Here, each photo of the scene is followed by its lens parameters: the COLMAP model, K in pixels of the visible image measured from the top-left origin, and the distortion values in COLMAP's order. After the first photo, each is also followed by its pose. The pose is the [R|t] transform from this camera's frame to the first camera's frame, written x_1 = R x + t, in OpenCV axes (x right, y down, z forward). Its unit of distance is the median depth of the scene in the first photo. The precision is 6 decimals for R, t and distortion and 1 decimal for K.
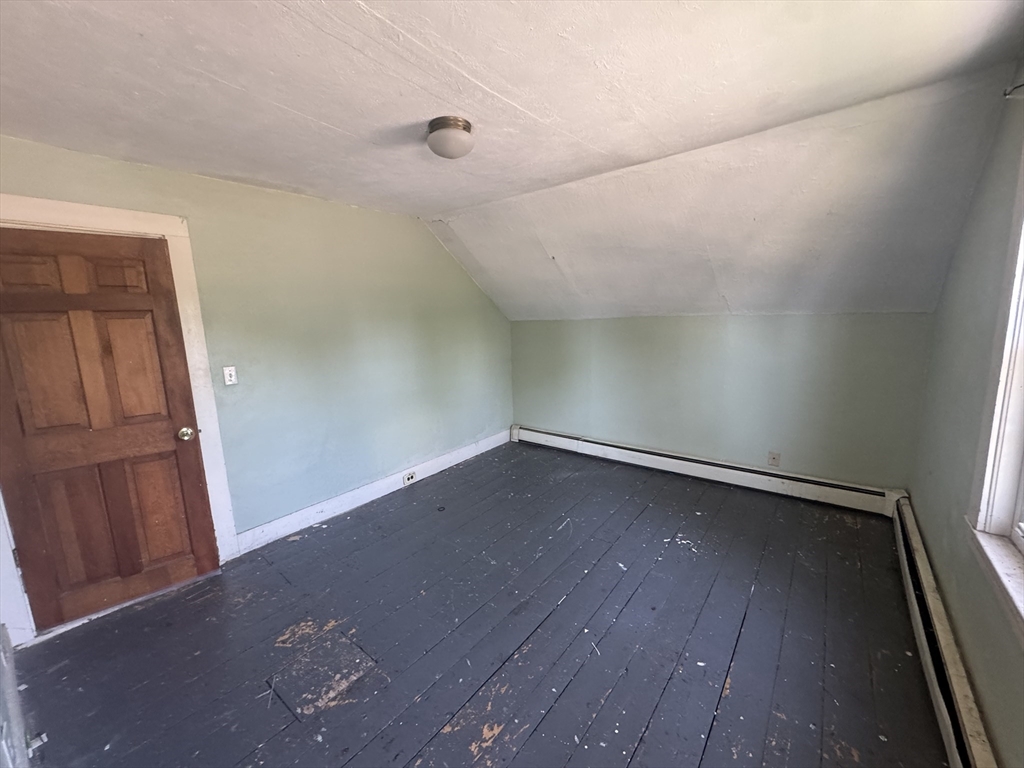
lens RADIAL K [[409.9, 0, 511.1], [0, 409.9, 384.1], [0, 0, 1]] dist [-0.002439, 0.000148]
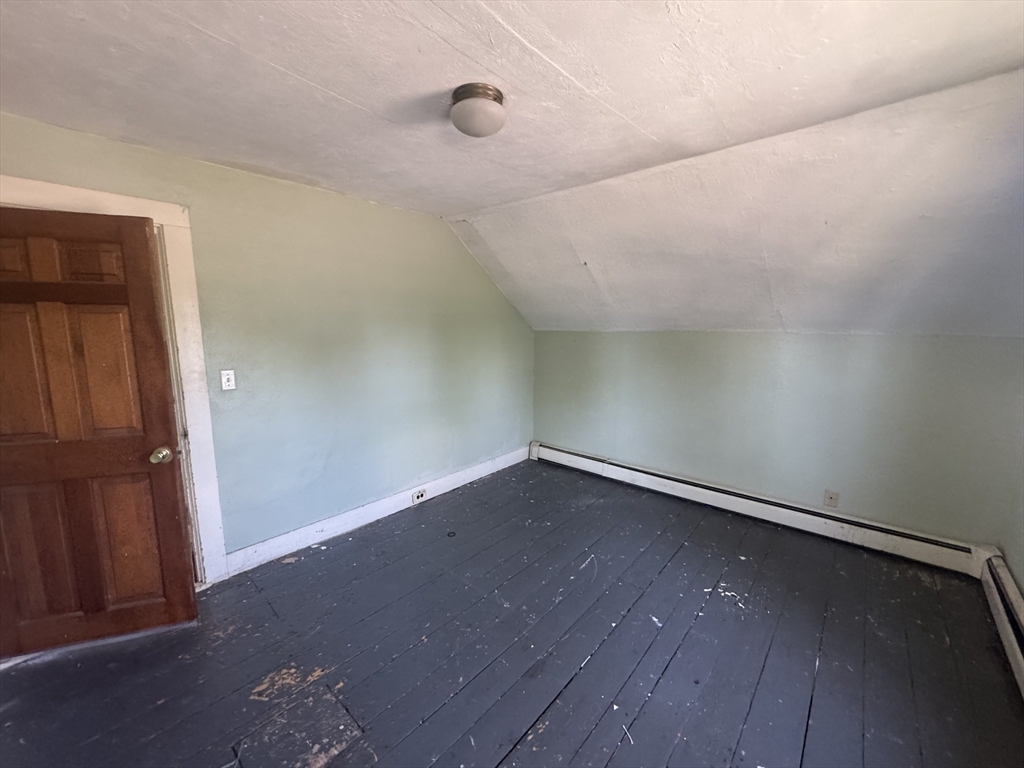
lens RADIAL K [[409.7, 0, 511.2], [0, 409.7, 384.4], [0, 0, 1]] dist [-0.003023, 0.000087]
pose [[0.998083, 0.040866, -0.046473, -0.011248], [-0.041842, 0.998920, -0.020225, -0.018012], [0.045597, 0.022131, 0.998715, 0.110998]]
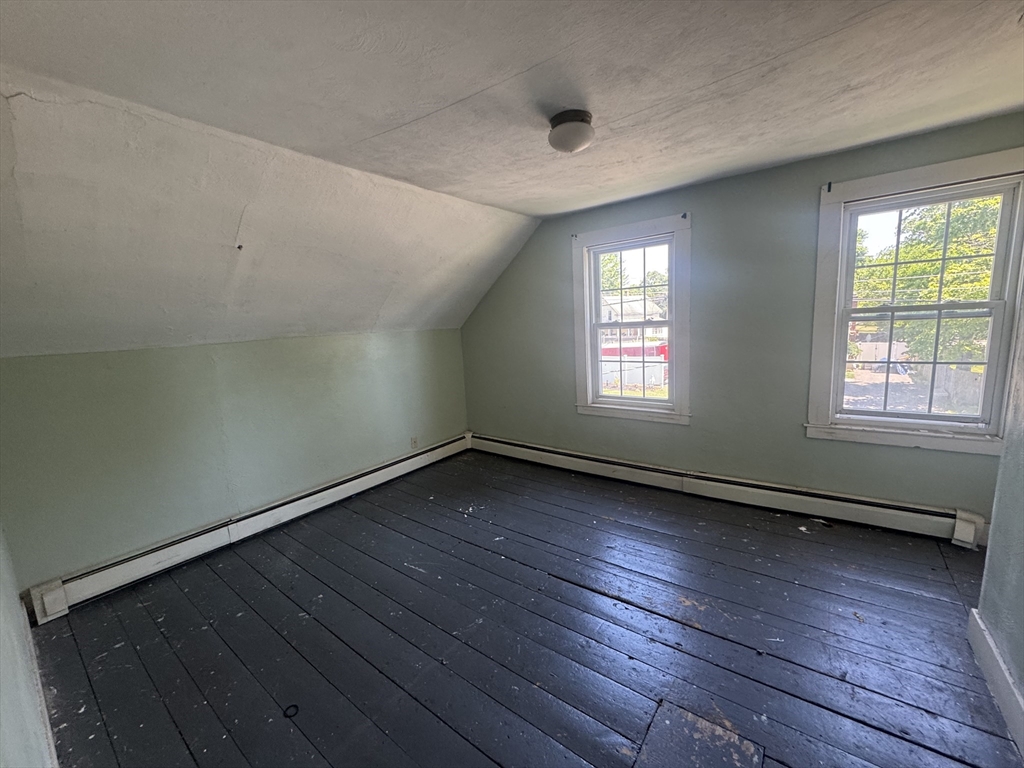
lens RADIAL K [[408.5, 0, 512.0], [0, 408.5, 384.0], [0, 0, 1]] dist [-0.003230, -0.000235]
pose [[-0.017014, -0.113480, 0.993395, -0.753826], [0.225888, 0.967415, 0.114381, -0.089006], [-0.974005, 0.226342, 0.009174, 0.788182]]
